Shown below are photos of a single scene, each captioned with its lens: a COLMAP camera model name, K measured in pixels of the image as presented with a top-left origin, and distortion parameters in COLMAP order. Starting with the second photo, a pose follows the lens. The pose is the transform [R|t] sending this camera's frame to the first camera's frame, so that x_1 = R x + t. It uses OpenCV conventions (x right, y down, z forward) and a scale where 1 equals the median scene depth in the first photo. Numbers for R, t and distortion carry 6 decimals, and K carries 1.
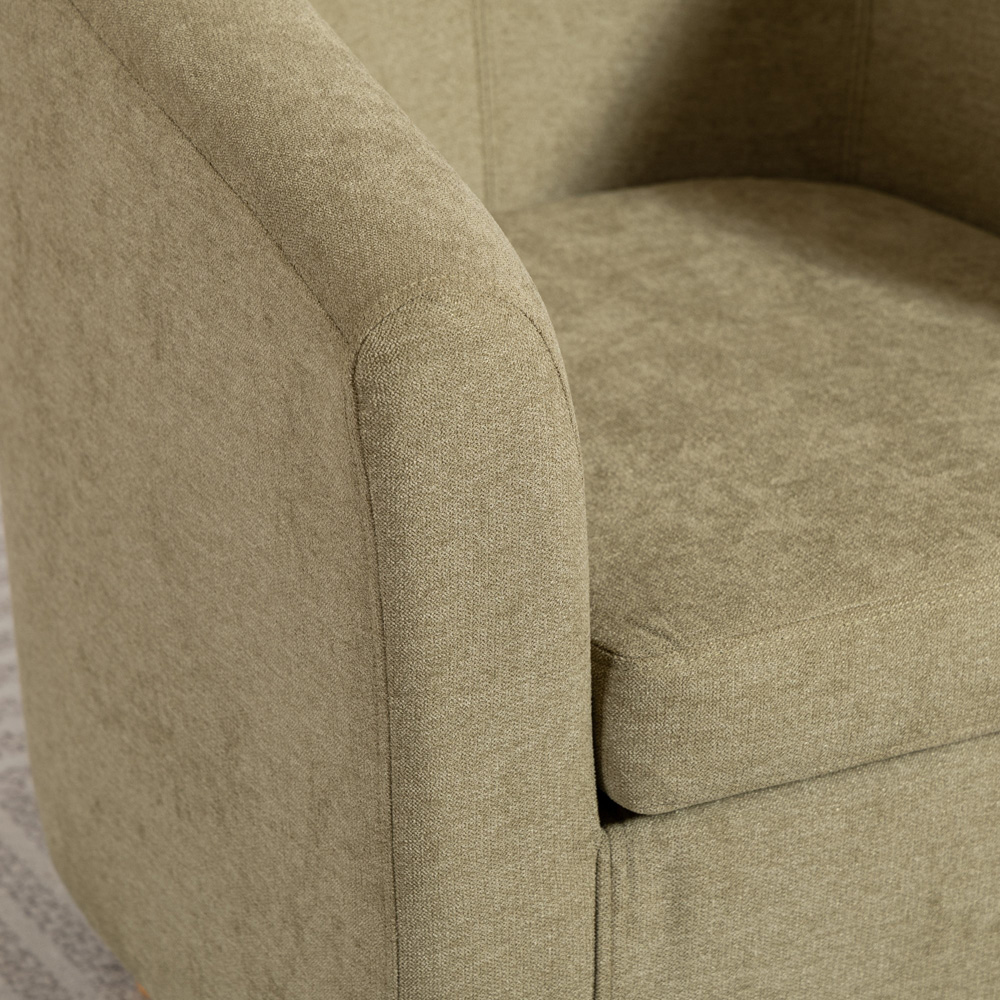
lens RADIAL K [[4117.6, 0, 500.0], [0, 4117.6, 500.0], [0, 0, 1]] dist [-0.041800, -0.211904]
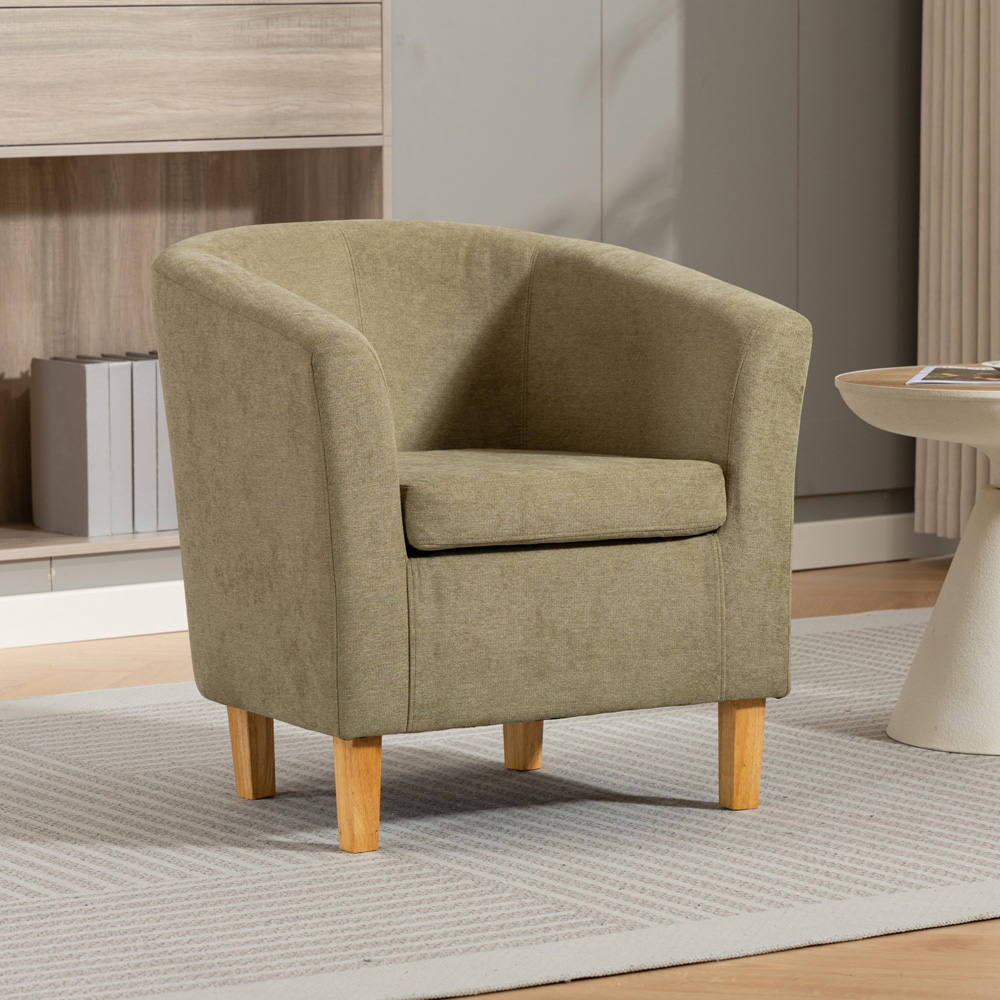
lens RADIAL K [[4543.5, 0, 500.0], [0, 4543.5, 500.0], [0, 0, 1]] dist [0.036052, 0.520988]
pose [[0.998902, -0.046823, -0.001404, 0.092843], [0.043263, 0.933607, -0.355678, 1.136697], [0.017965, 0.355227, 0.934608, -1.883289]]
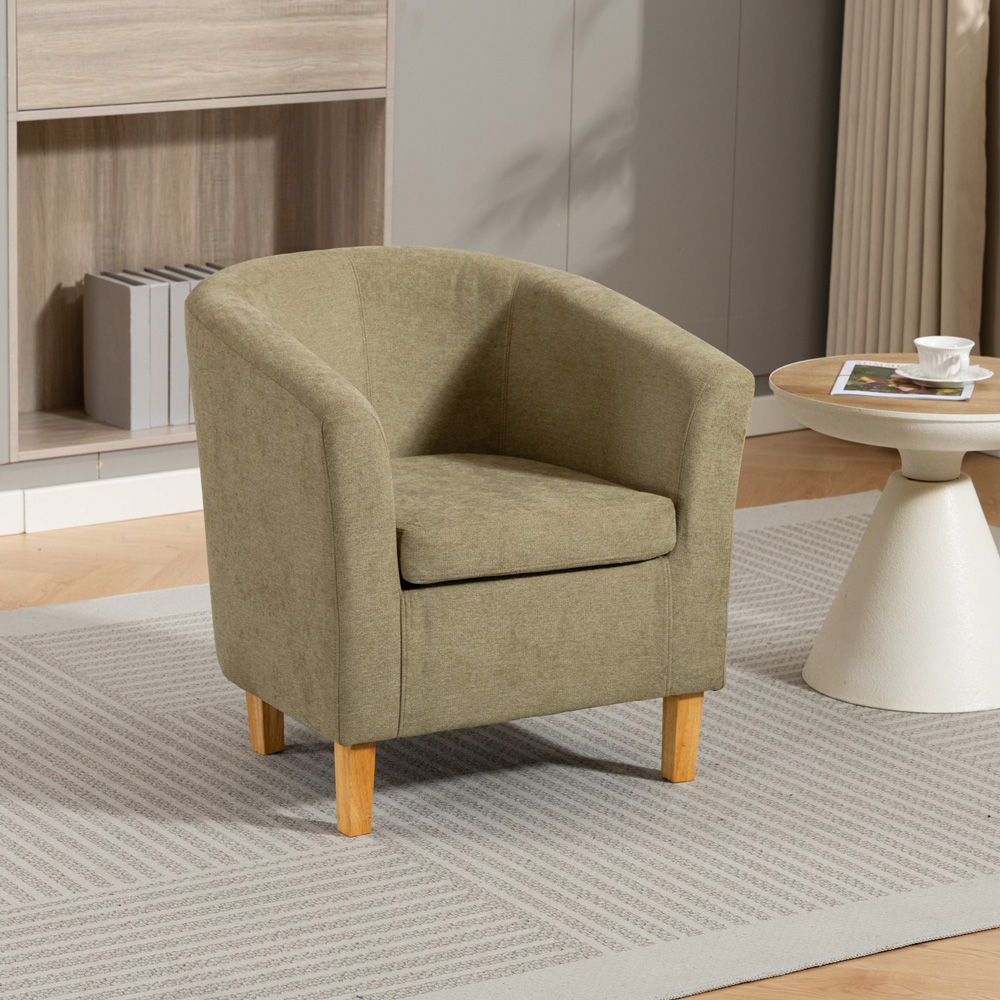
lens RADIAL K [[3583.5, 0, 500.0], [0, 3583.5, 500.0], [0, 0, 1]] dist [0.010744, 0.195699]
pose [[0.999751, -0.021805, 0.004642, 0.090061], [0.022281, 0.970385, -0.240533, 0.687705], [0.000740, 0.240576, 0.970630, -1.745960]]
